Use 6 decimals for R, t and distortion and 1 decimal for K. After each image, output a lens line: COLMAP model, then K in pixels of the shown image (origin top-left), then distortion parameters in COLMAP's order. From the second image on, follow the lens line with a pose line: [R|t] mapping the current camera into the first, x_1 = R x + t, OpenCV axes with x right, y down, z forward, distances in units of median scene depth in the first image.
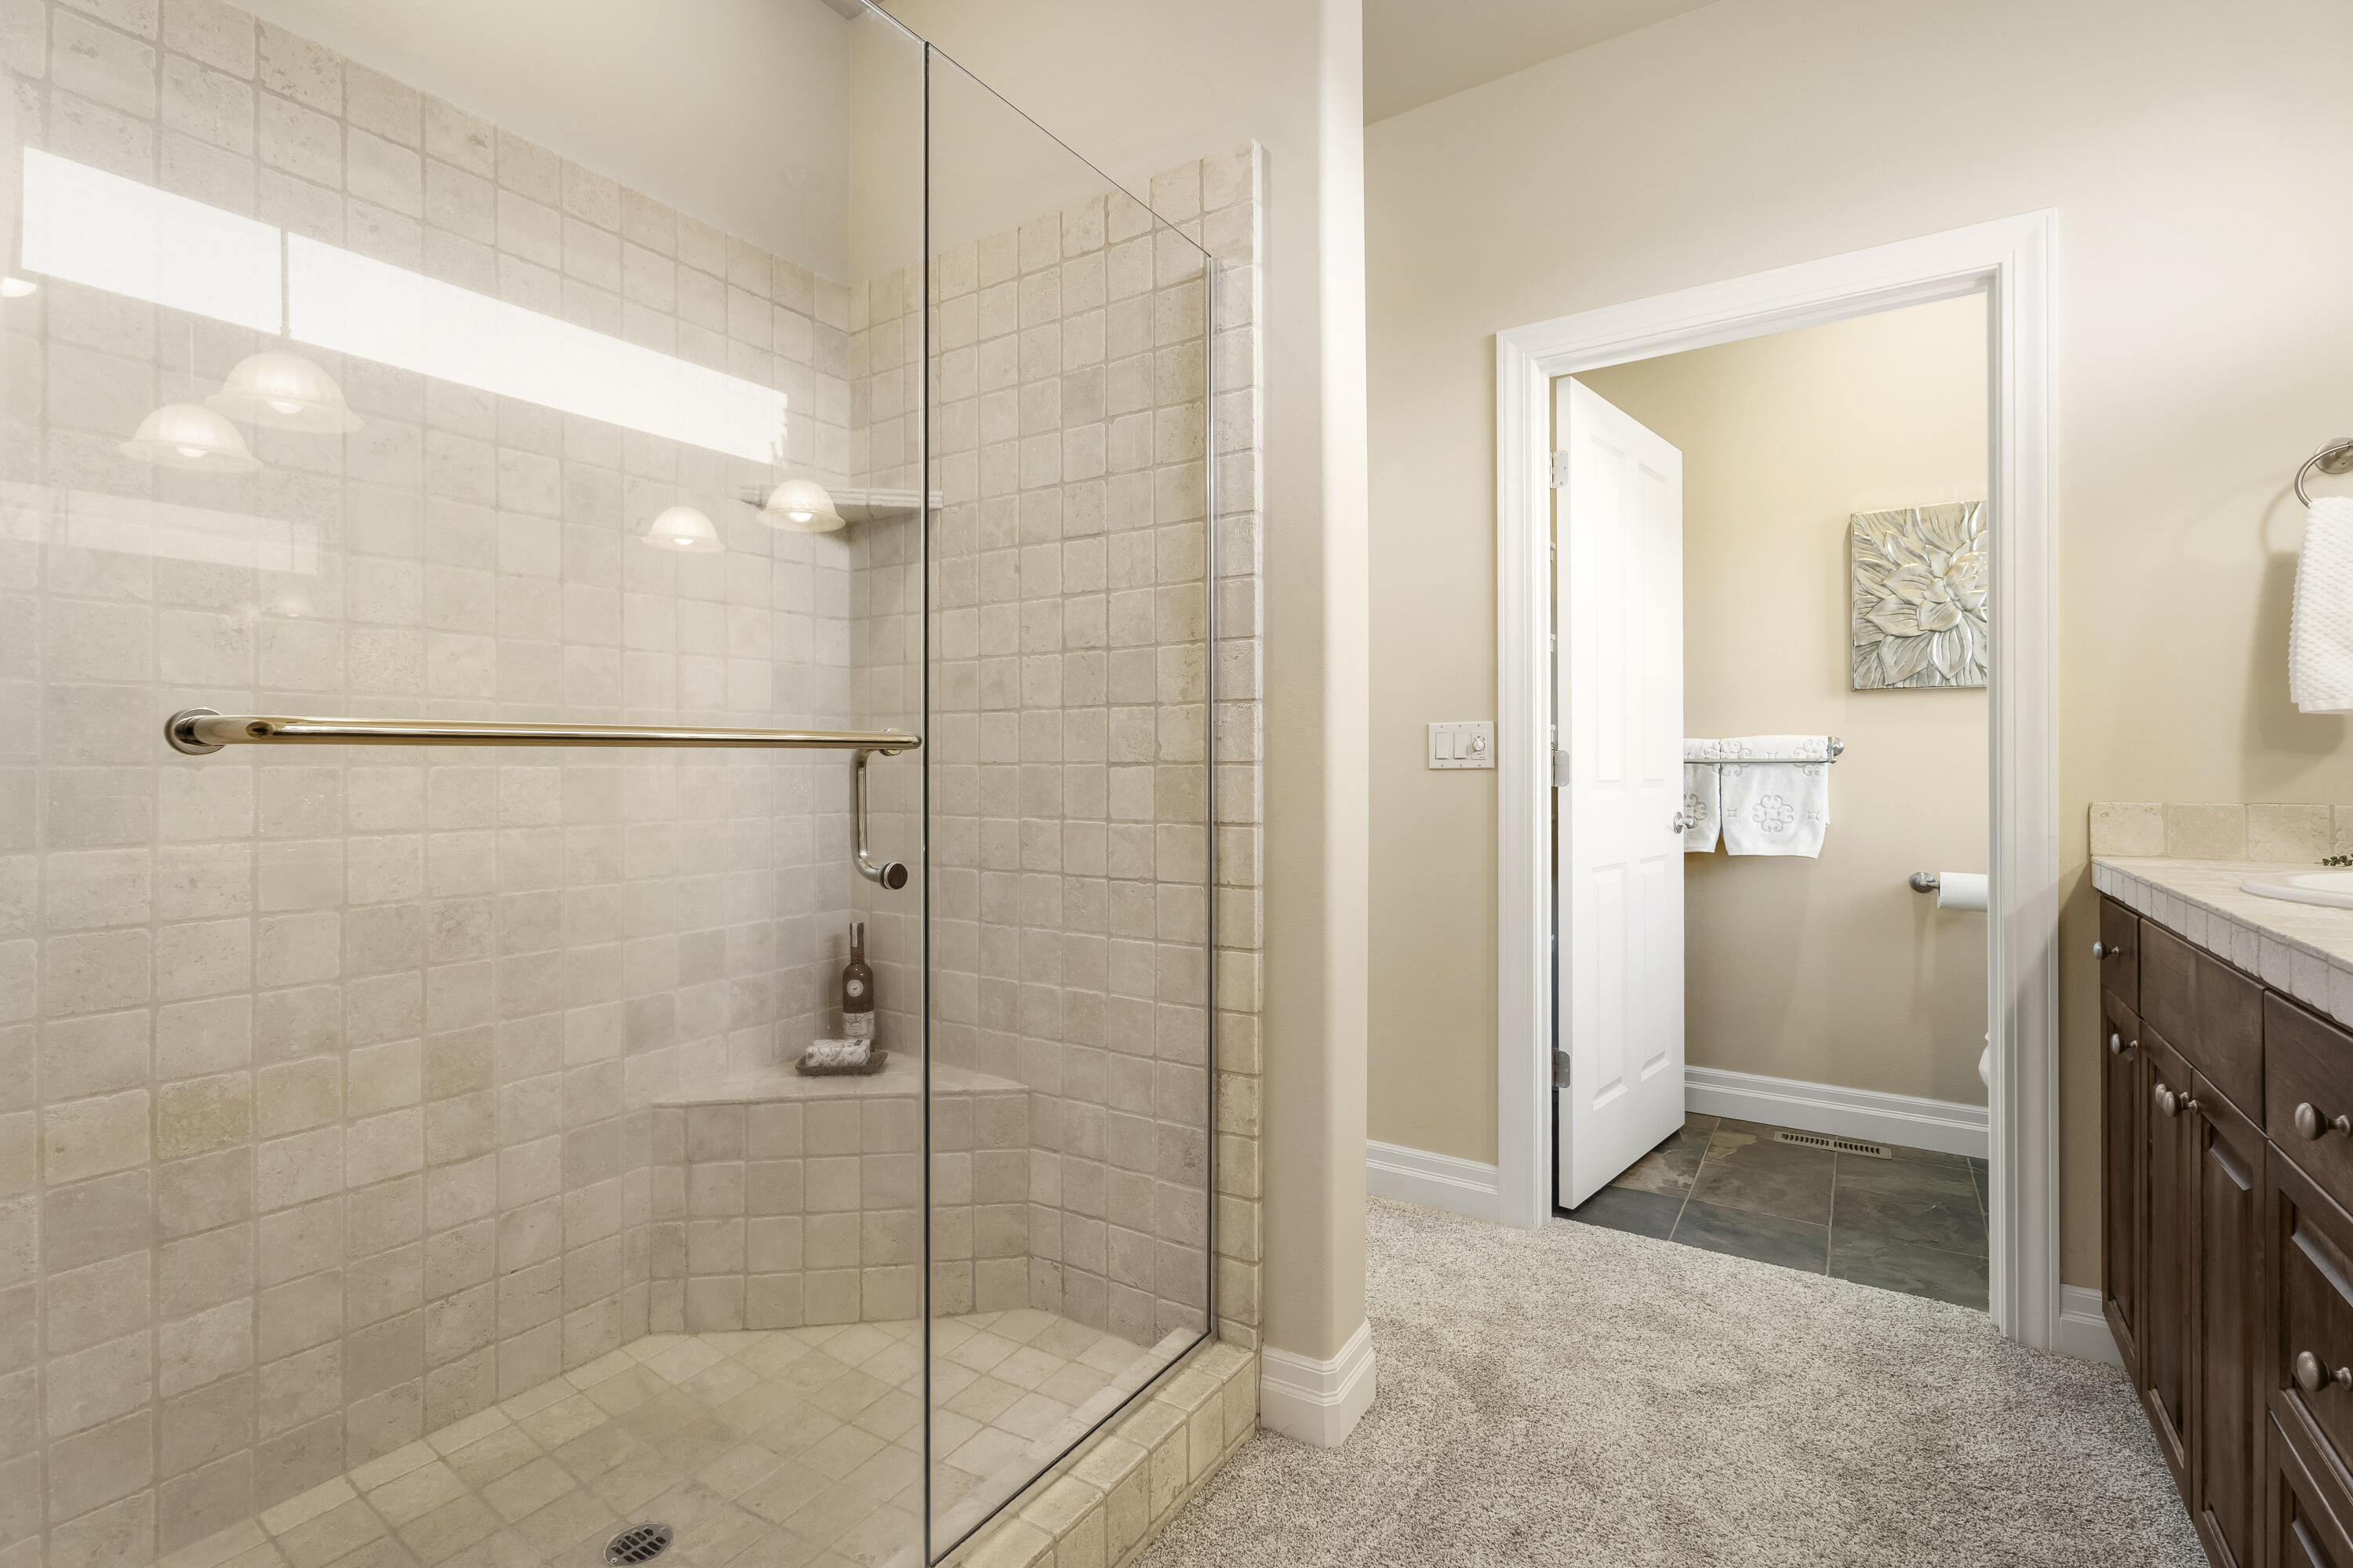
lens RADIAL K [[1075.1, 0, 1174.4], [0, 1075.1, 777.1], [0, 0, 1]] dist [0.005006, -0.001579]
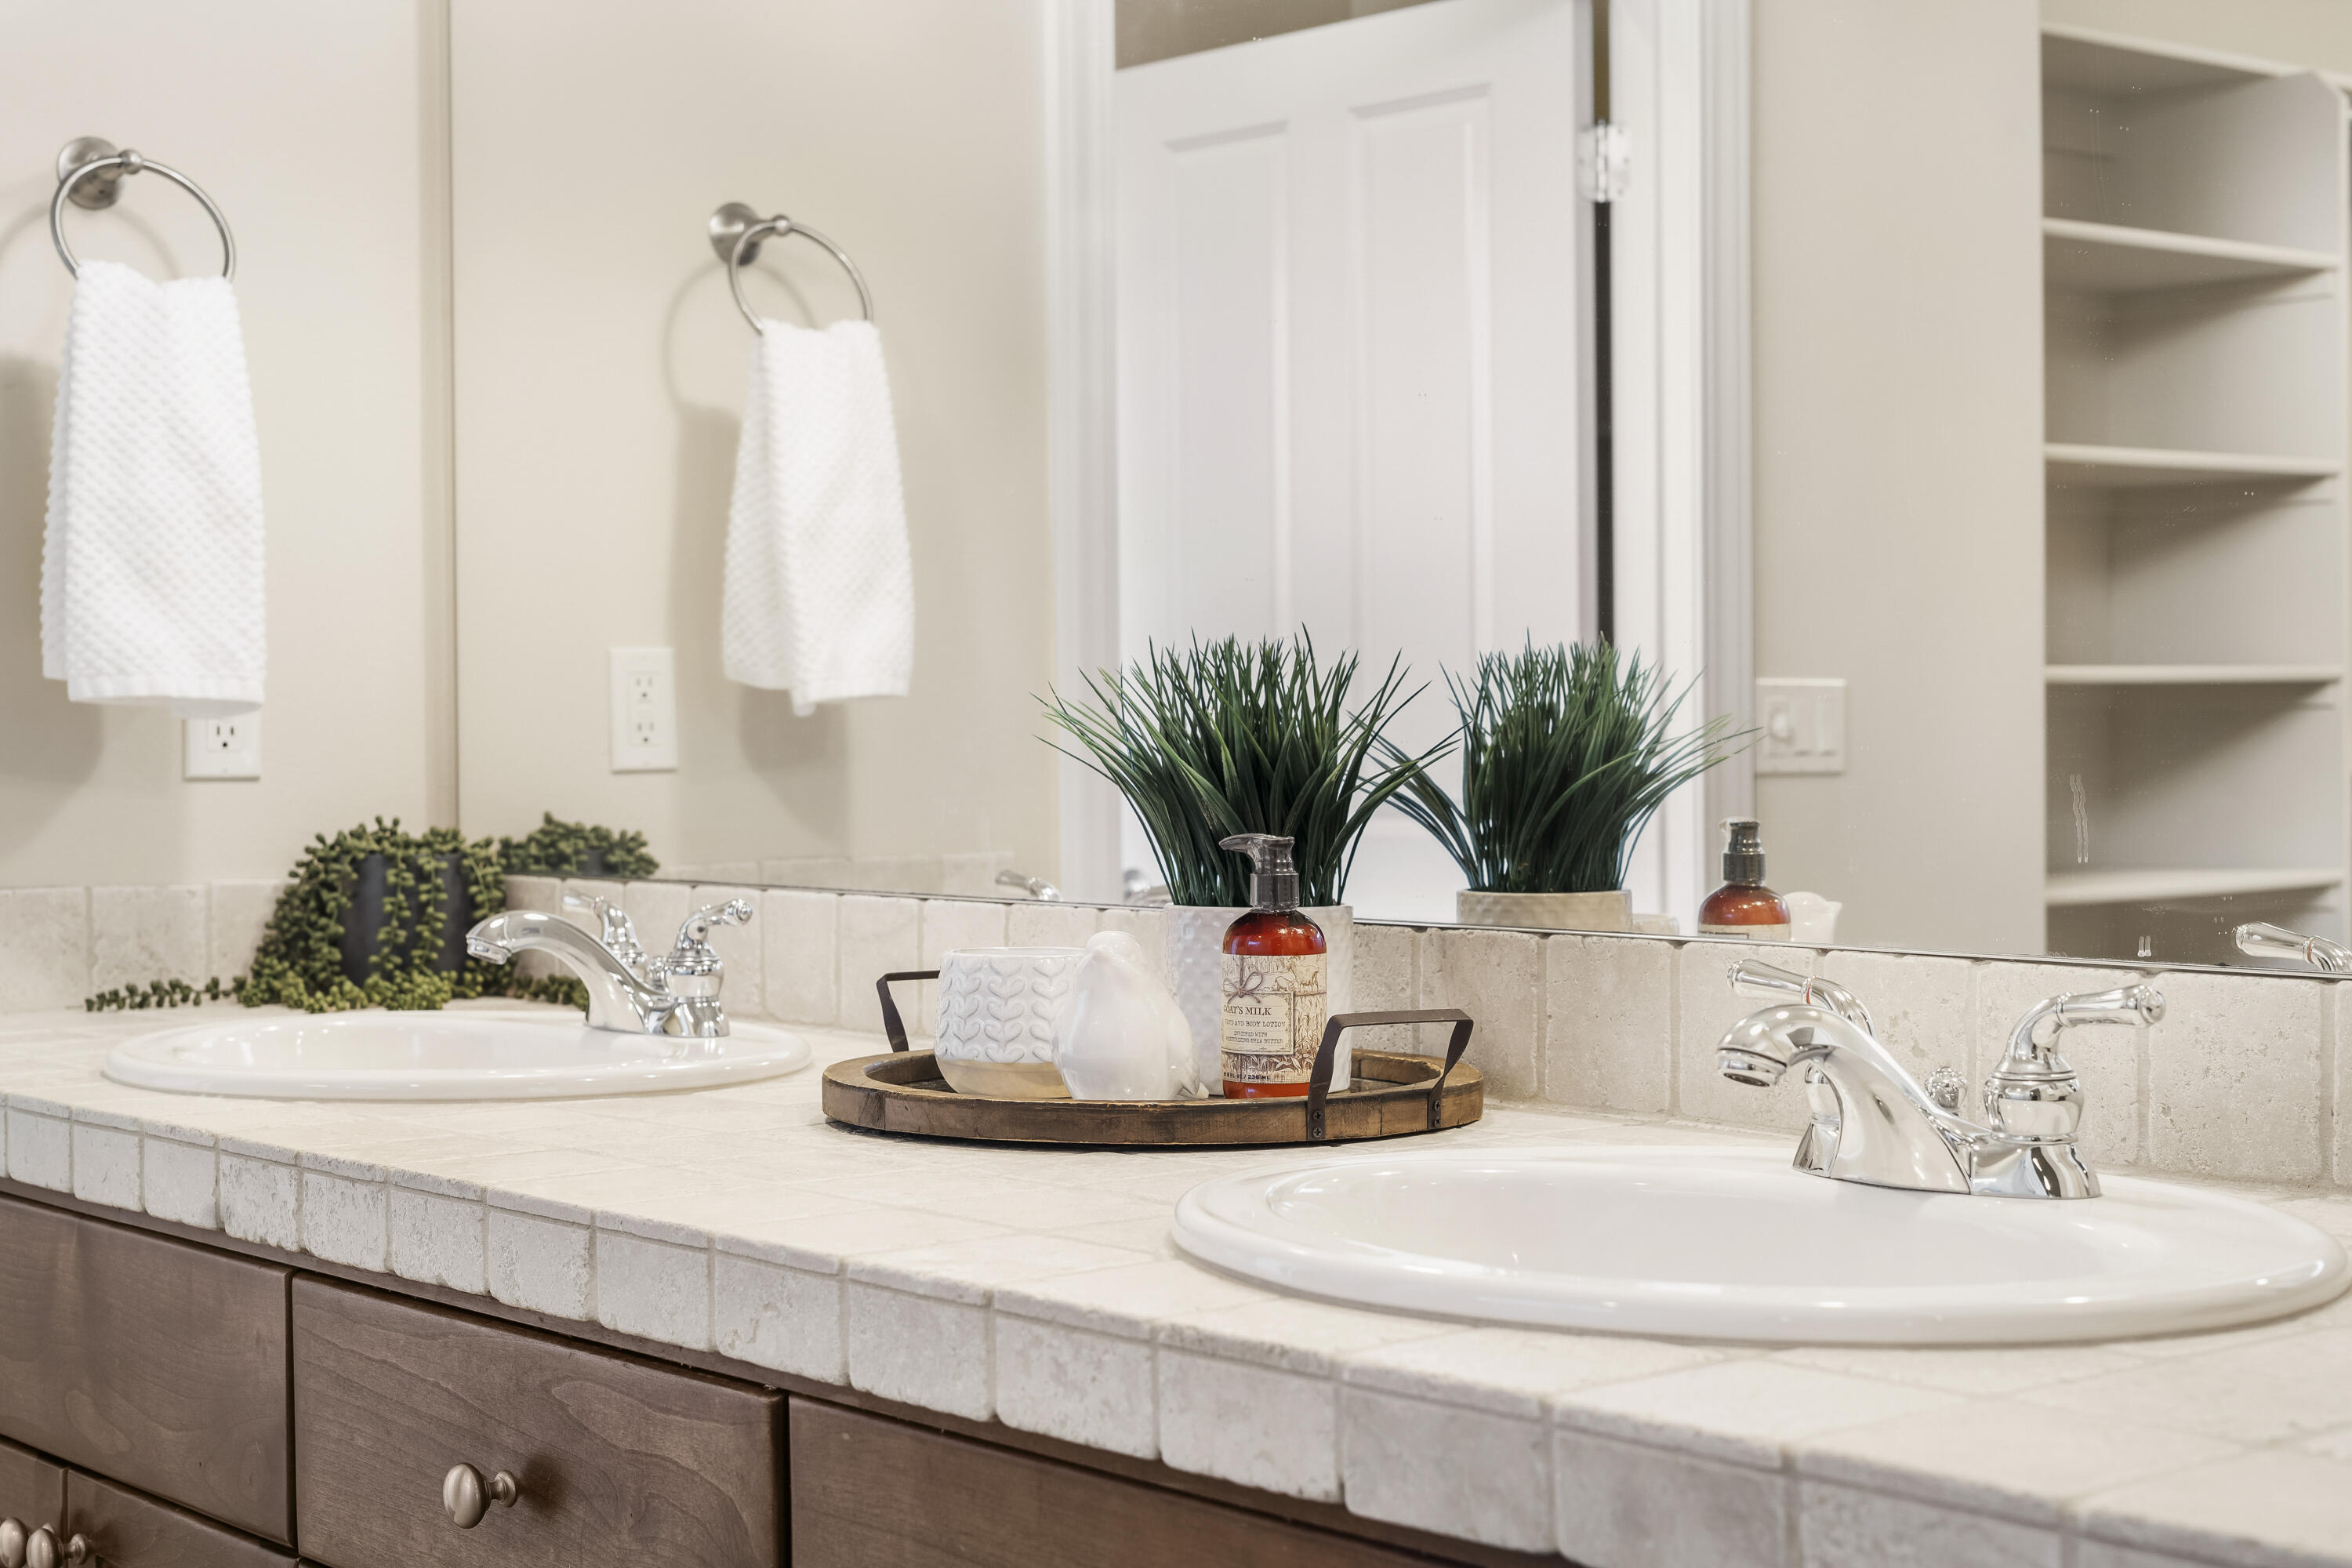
lens RADIAL K [[3515.7, 0, 1159.3], [0, 3515.7, 764.1], [0, 0, 1]] dist [0.004629, 0.000000]
pose [[0.299725, -0.012015, 0.953950, -0.200826], [0.015616, 0.999849, 0.007687, -0.023109], [-0.953898, 0.012592, 0.299867, 0.041872]]
